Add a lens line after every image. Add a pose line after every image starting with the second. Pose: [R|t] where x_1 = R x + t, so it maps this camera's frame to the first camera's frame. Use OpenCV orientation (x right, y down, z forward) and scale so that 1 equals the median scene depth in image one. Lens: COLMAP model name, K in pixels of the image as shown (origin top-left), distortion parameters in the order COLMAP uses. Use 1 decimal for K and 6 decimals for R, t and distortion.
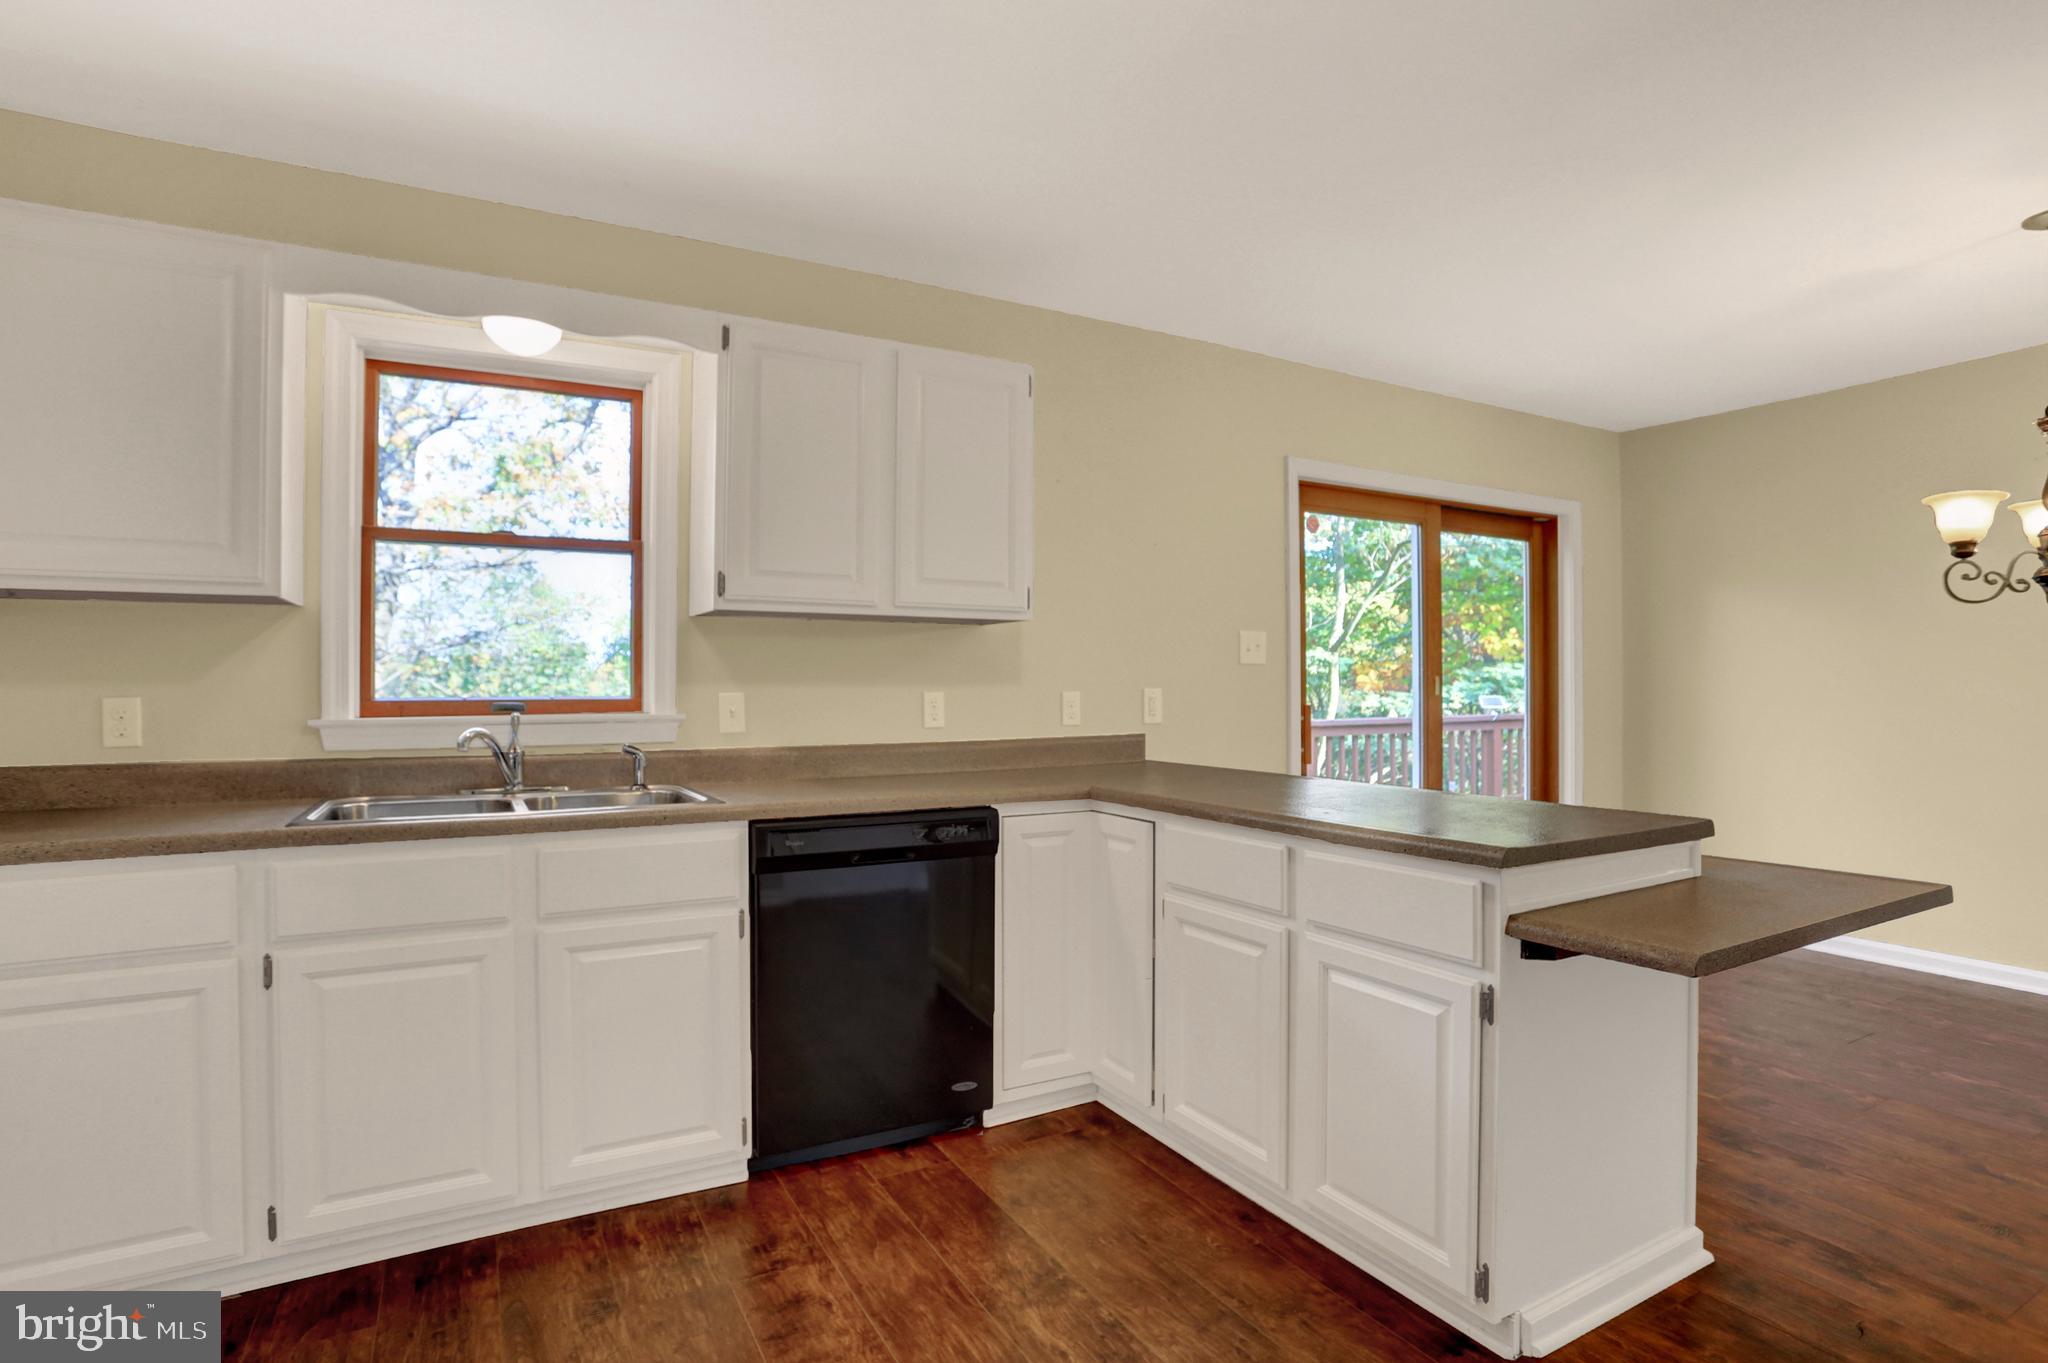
lens RADIAL K [[1032.4, 0, 1024.0], [0, 1032.4, 681.5], [0, 0, 1]] dist [-0.038282, 0.000253]
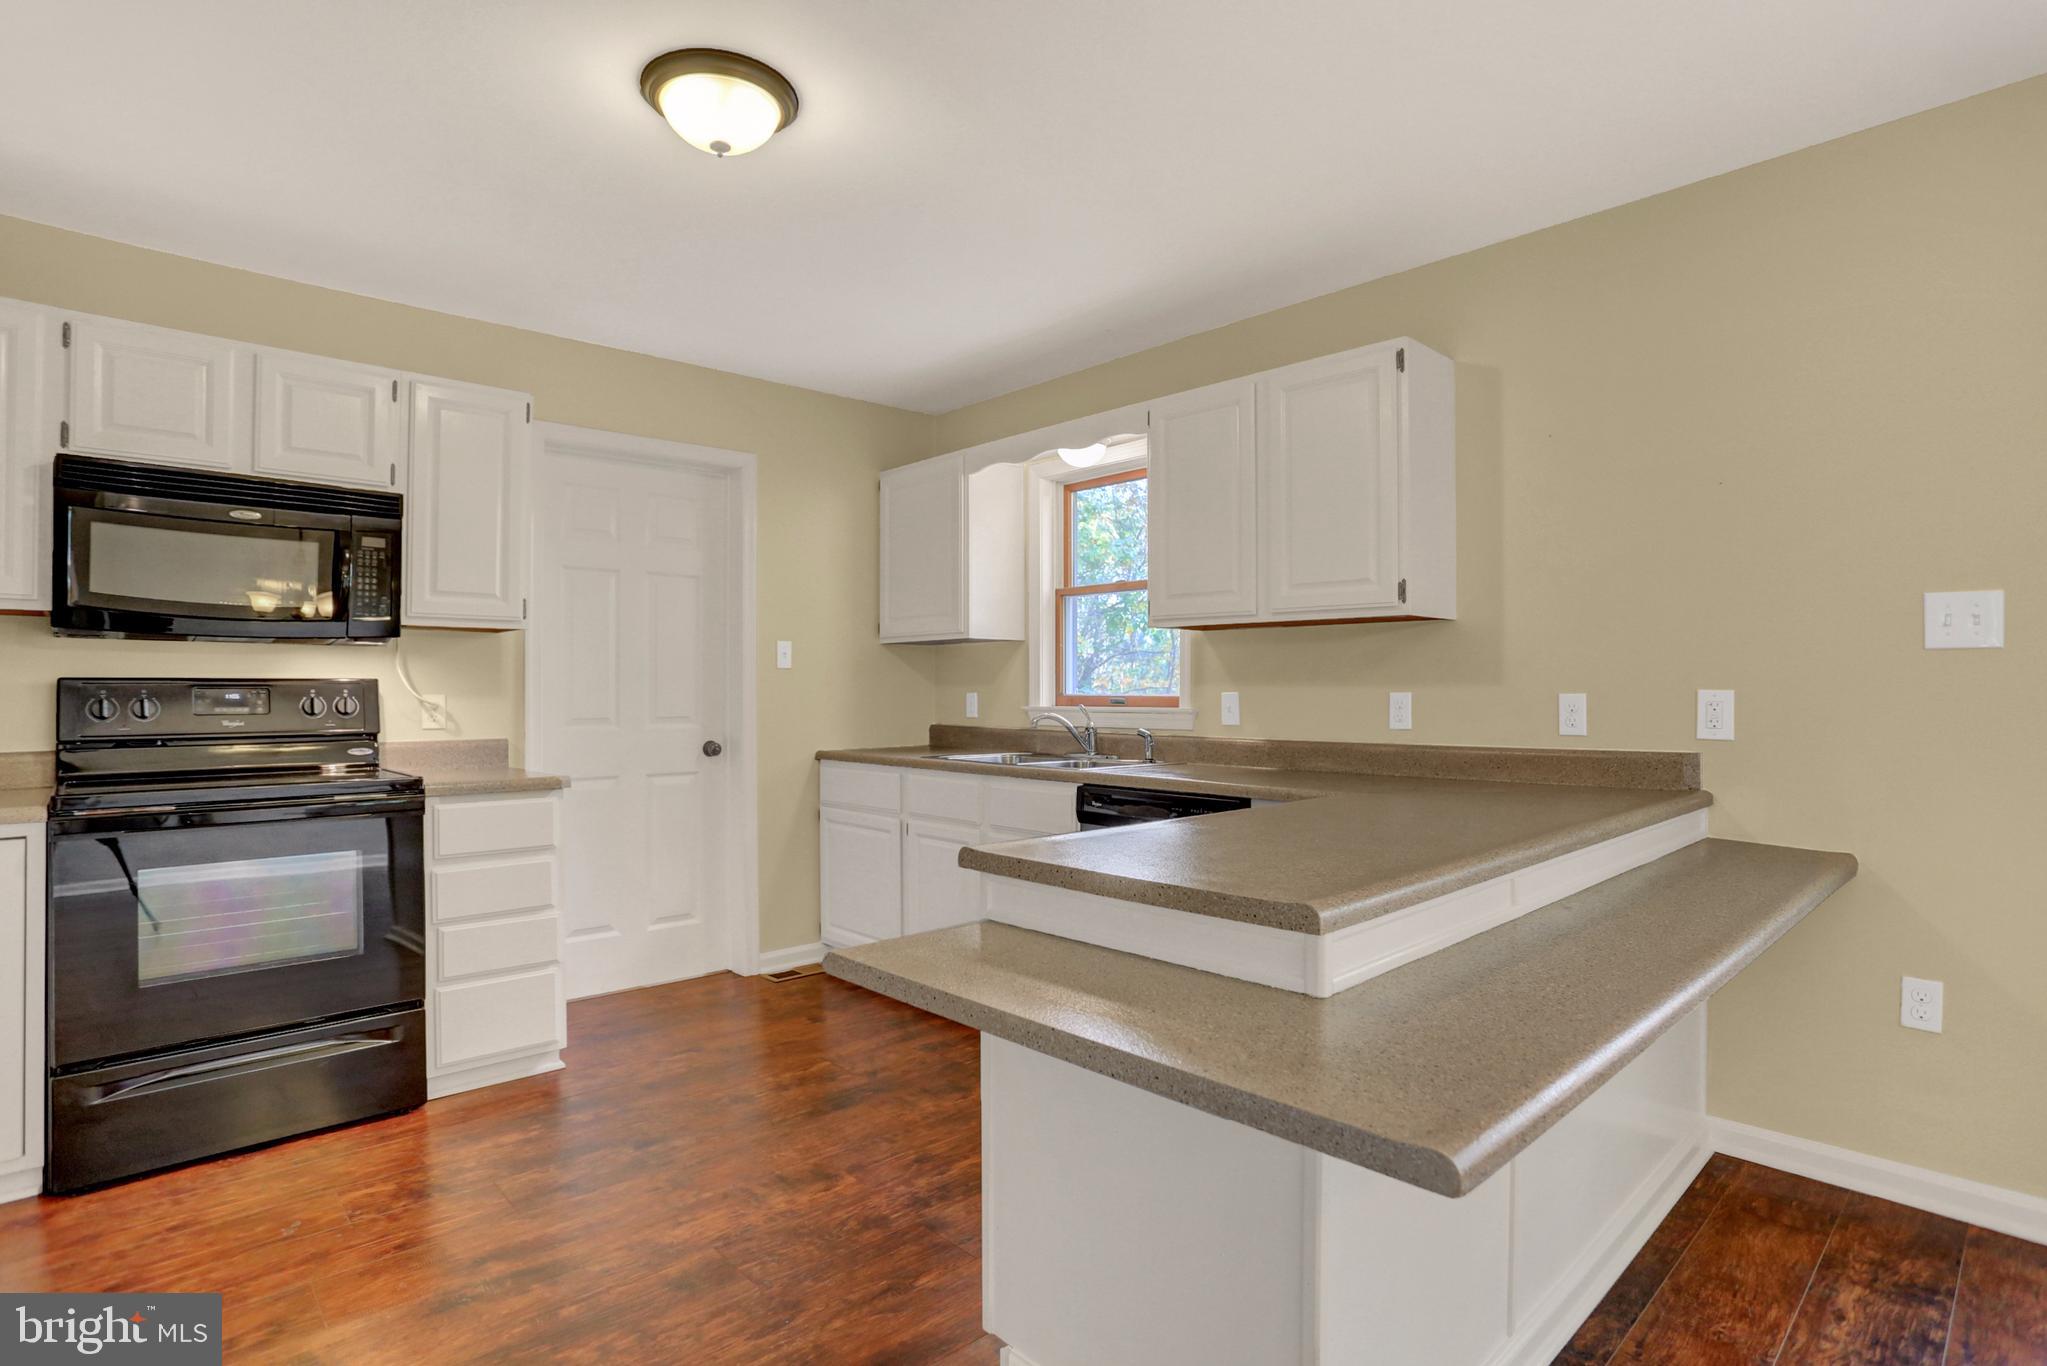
lens RADIAL K [[1033.7, 0, 1023.5], [0, 1033.7, 683.0], [0, 0, 1]] dist [-0.058144, 0.023170]
pose [[0.257980, -0.001975, -0.966148, 0.883887], [0.005168, 0.999986, -0.000664, 0.000085], [0.966136, -0.004821, 0.257987, 0.474302]]
